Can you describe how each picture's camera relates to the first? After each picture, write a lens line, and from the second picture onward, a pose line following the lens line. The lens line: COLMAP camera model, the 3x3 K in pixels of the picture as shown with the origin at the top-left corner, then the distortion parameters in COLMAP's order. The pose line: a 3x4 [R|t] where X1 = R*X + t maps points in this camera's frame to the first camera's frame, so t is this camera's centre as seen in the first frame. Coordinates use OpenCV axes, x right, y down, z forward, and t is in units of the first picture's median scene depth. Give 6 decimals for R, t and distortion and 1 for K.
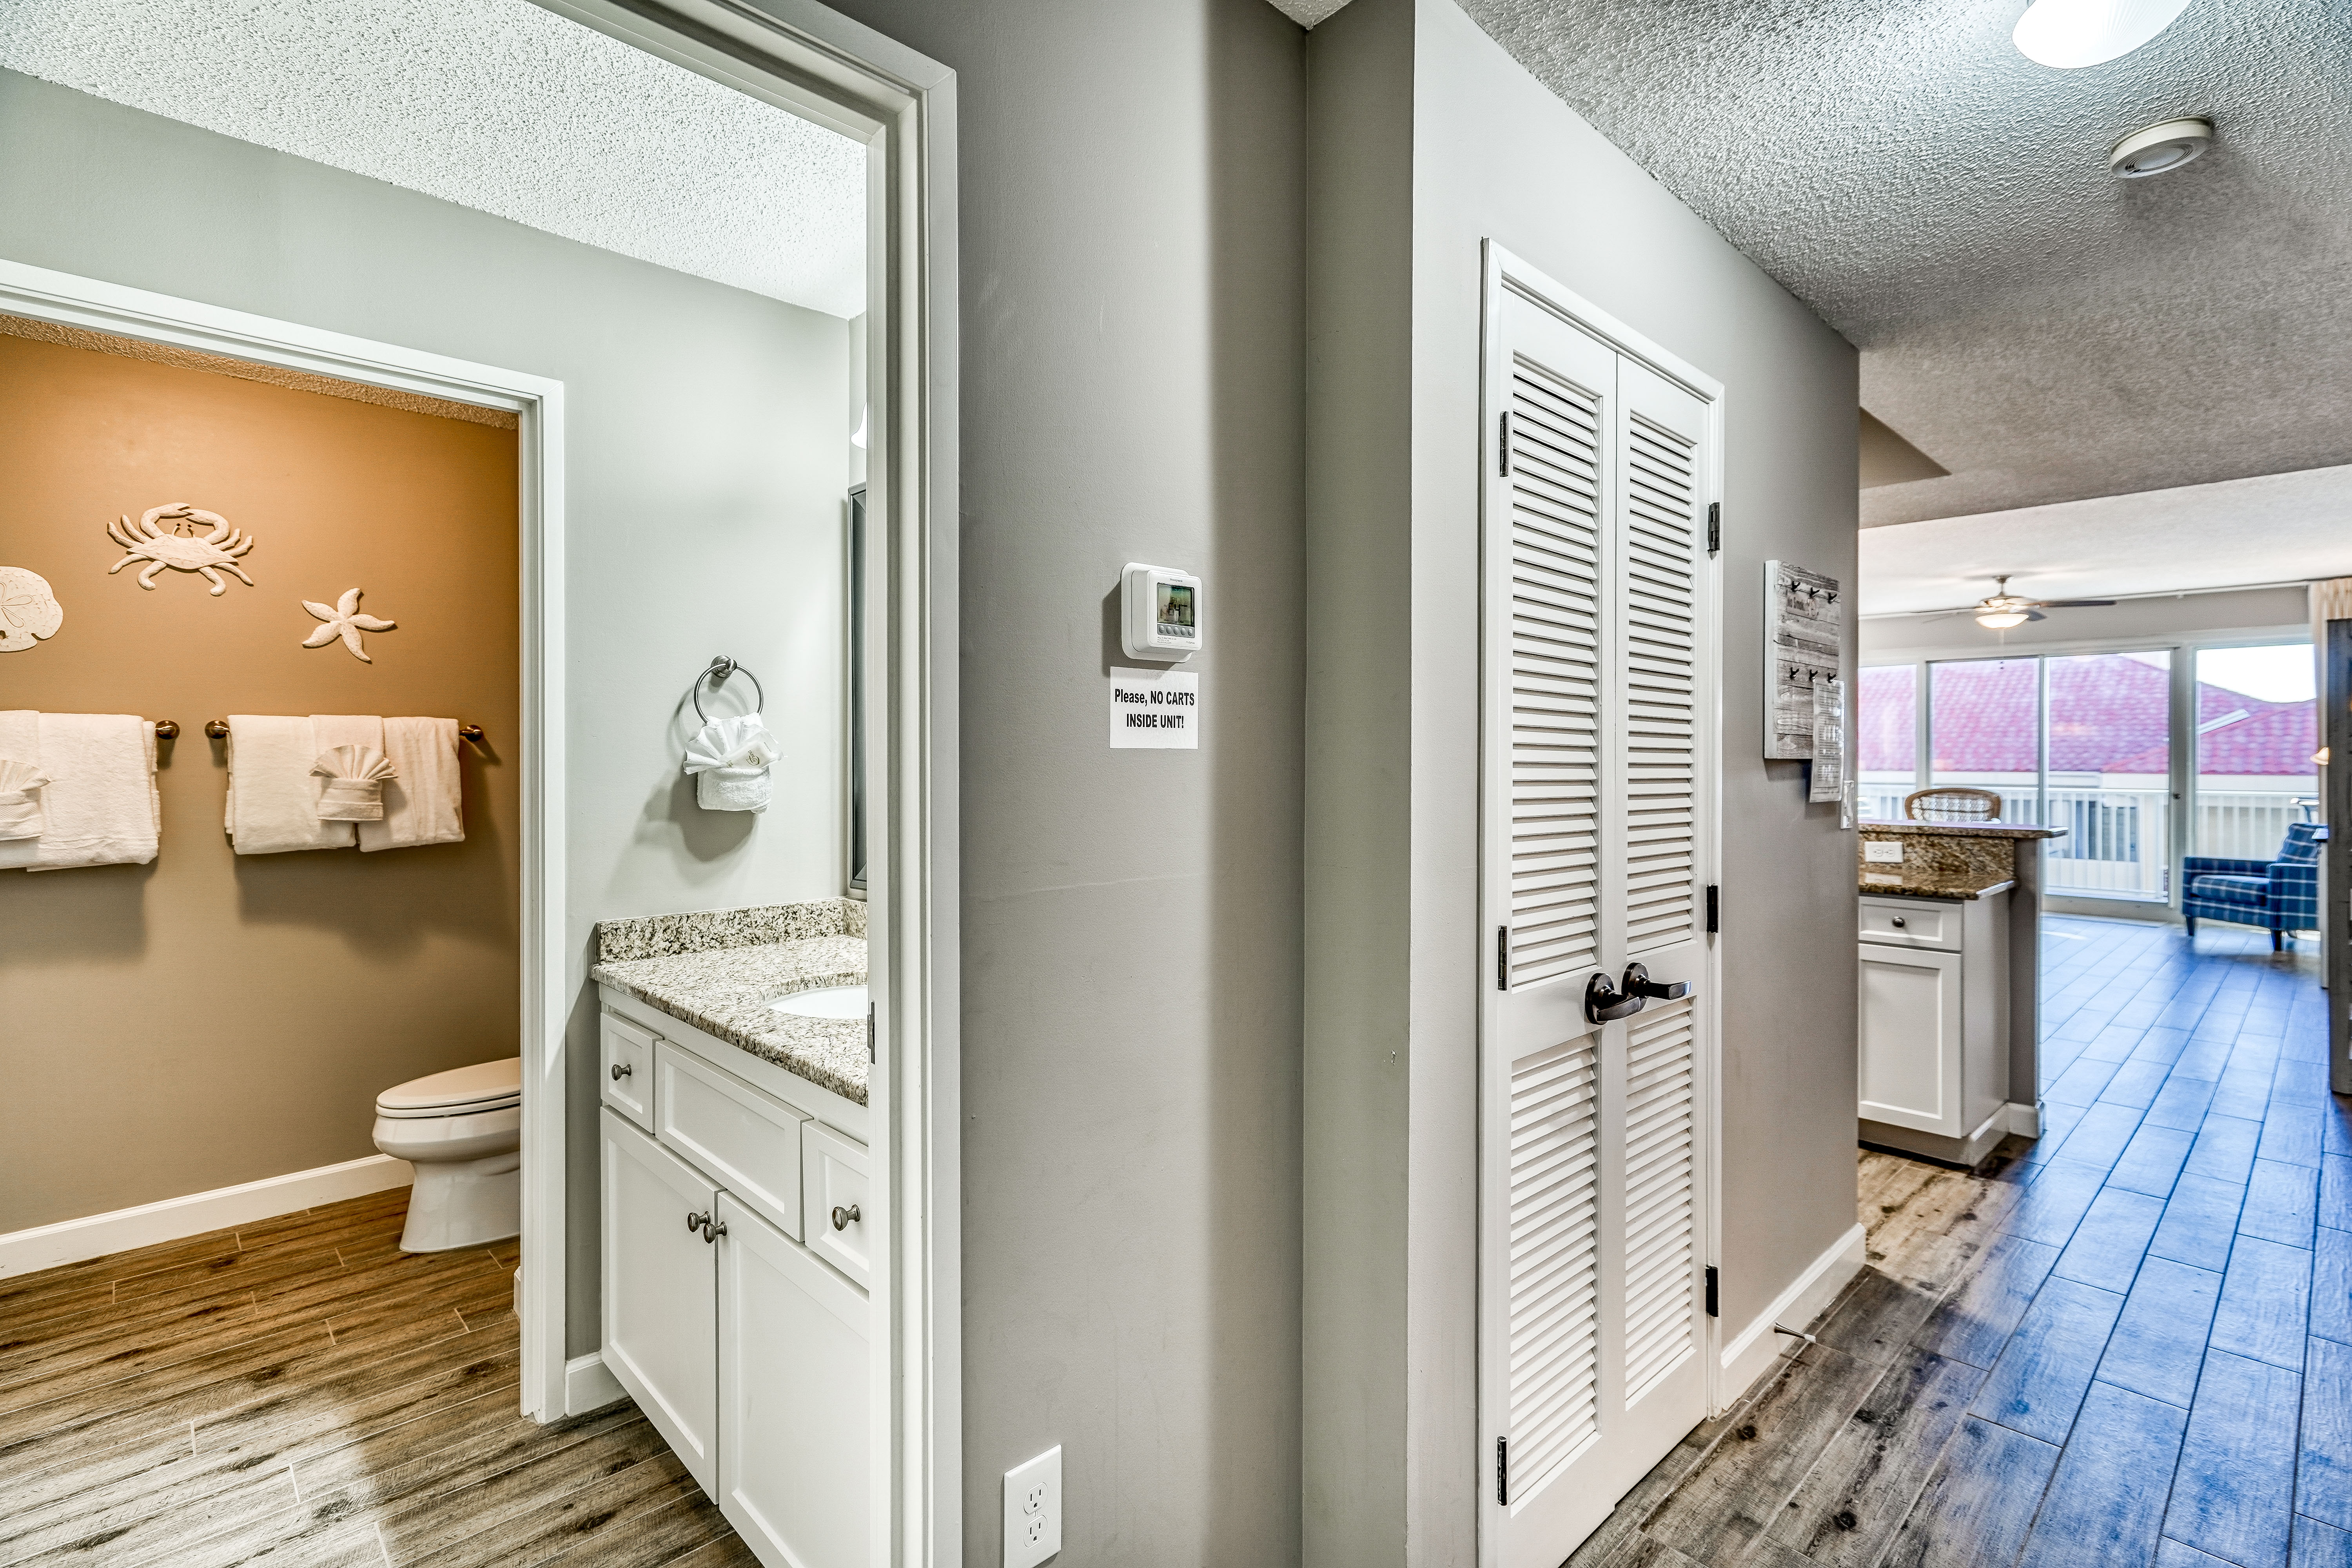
lens RADIAL K [[1115.5, 0, 1149.5], [0, 1115.5, 775.7], [0, 0, 1]] dist [-0.000909, 0.010046]
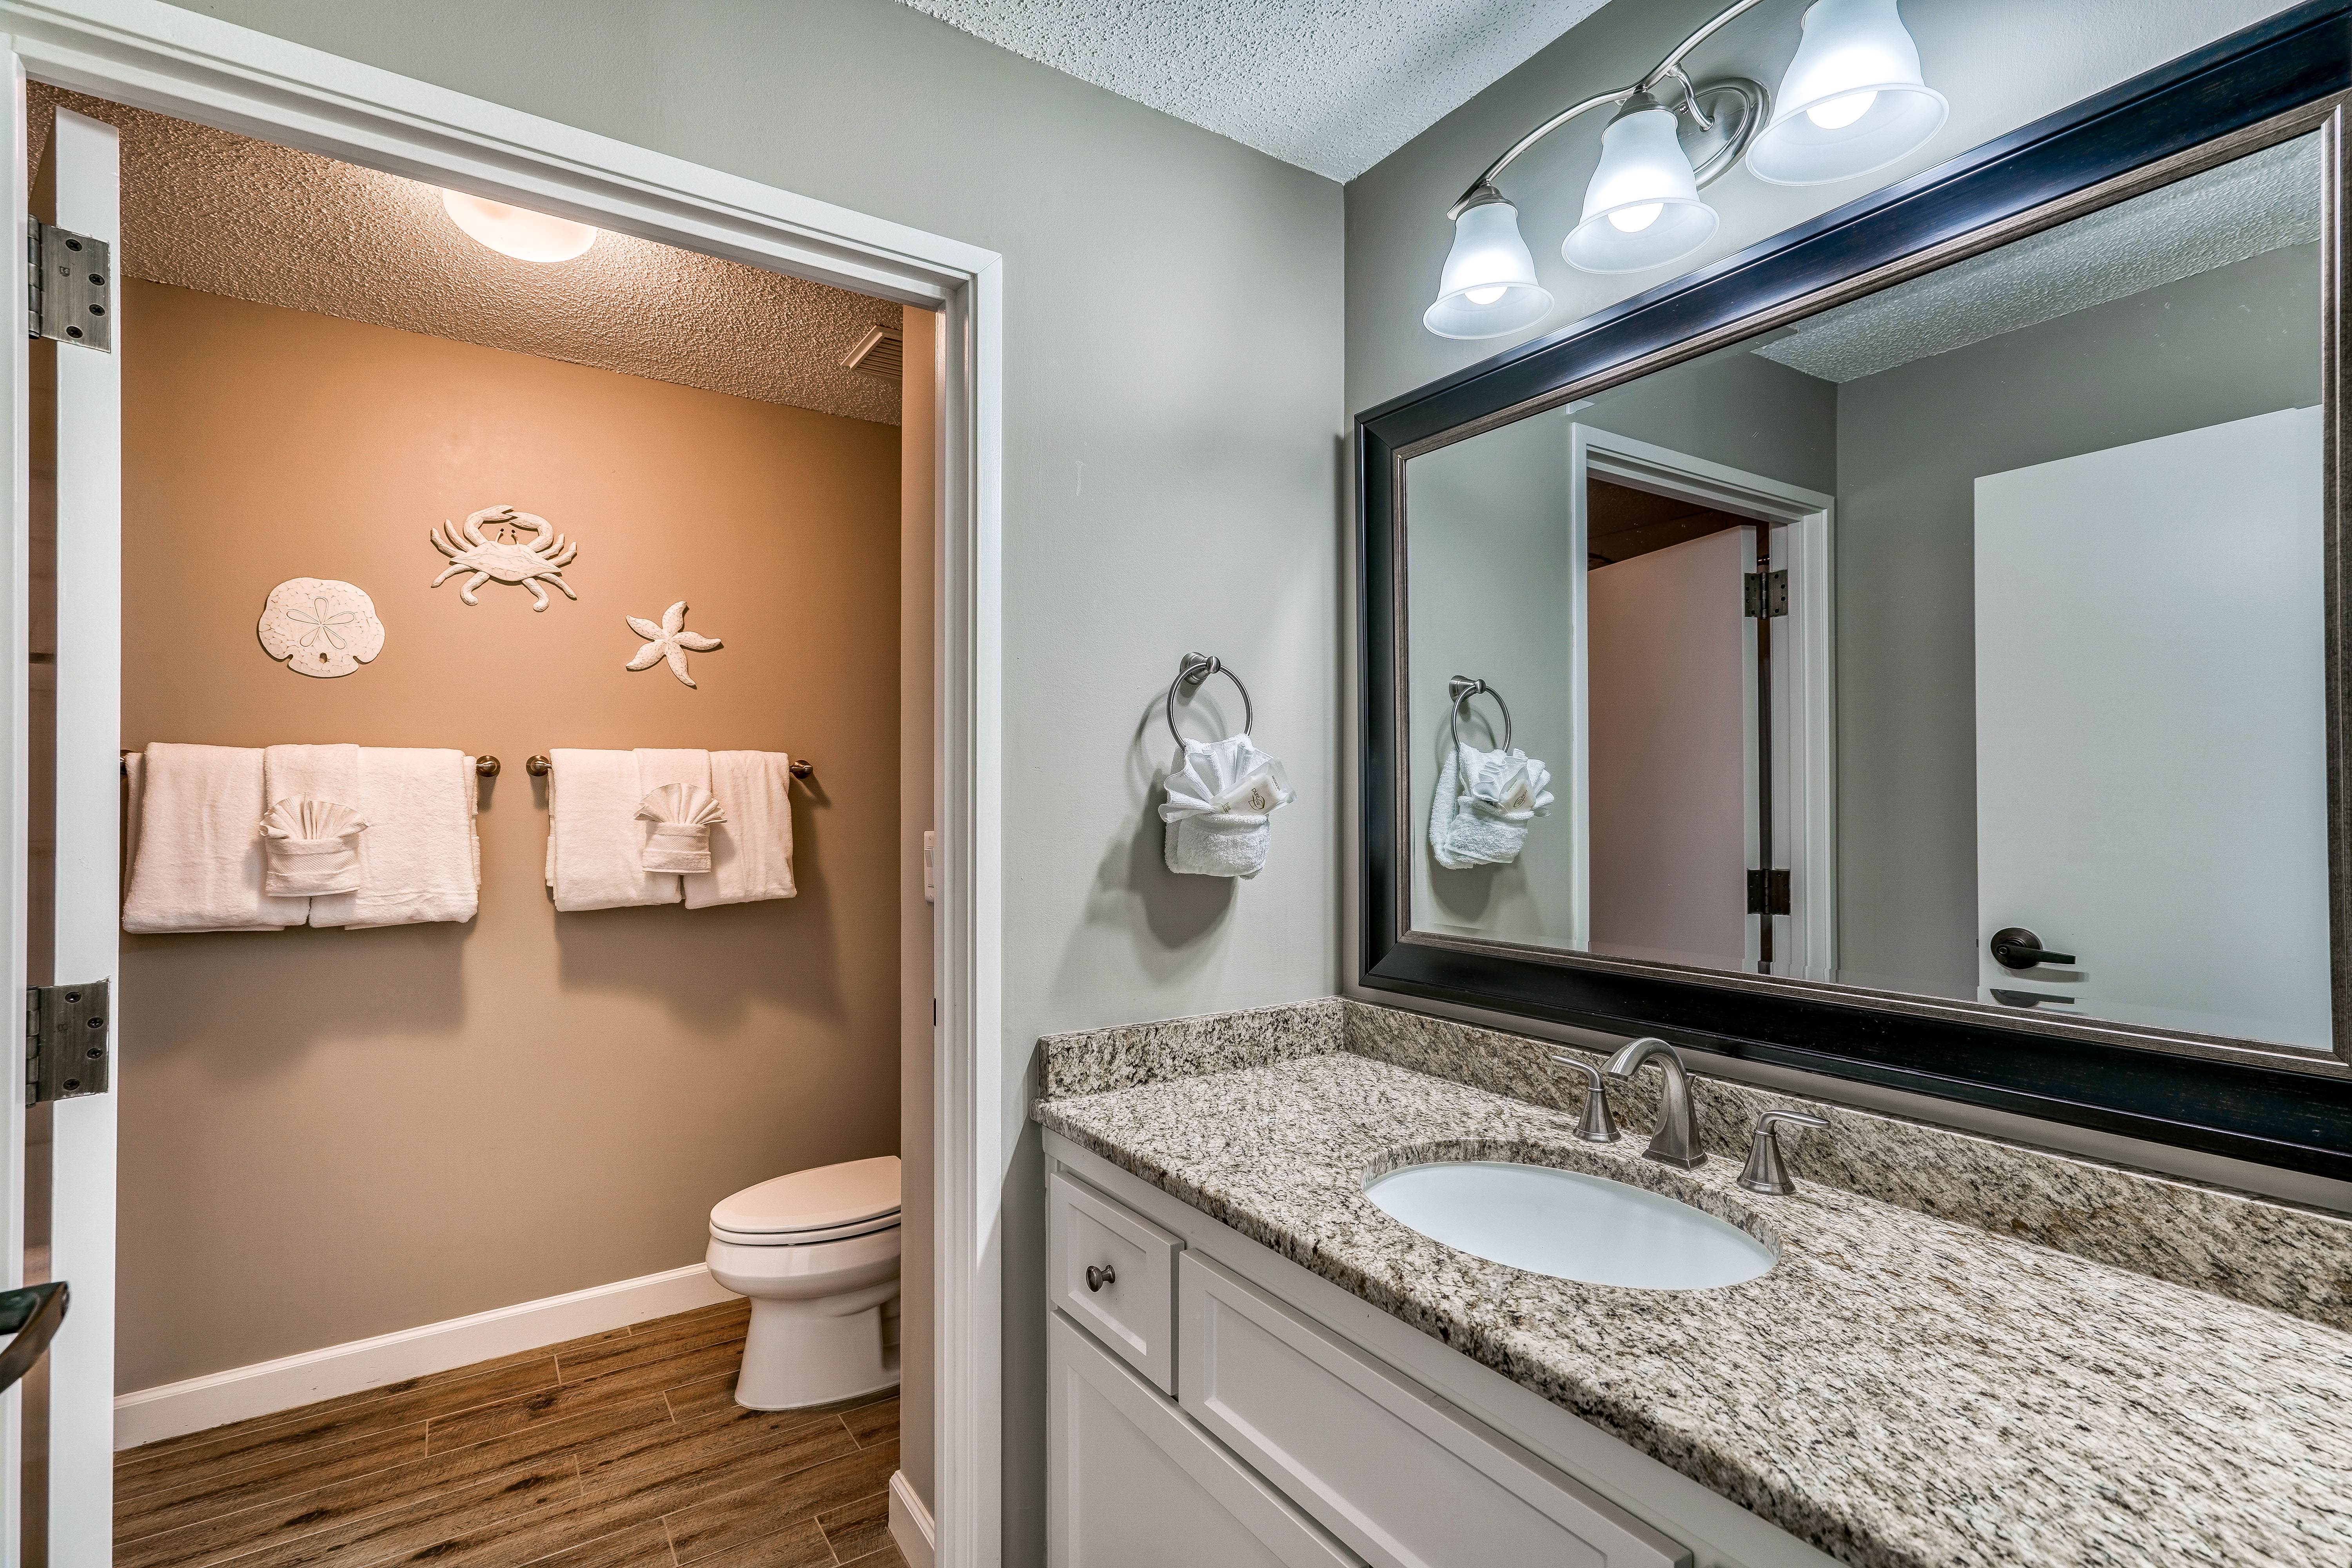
lens RADIAL K [[1092.6, 0, 1176.7], [0, 1092.6, 804.3], [0, 0, 1]] dist [-0.018324, 0.025890]
pose [[0.988658, 0.001302, -0.150181, -0.236207], [-0.002882, 0.999943, -0.010300, -0.004526], [0.150159, 0.010616, 0.988605, 0.262456]]
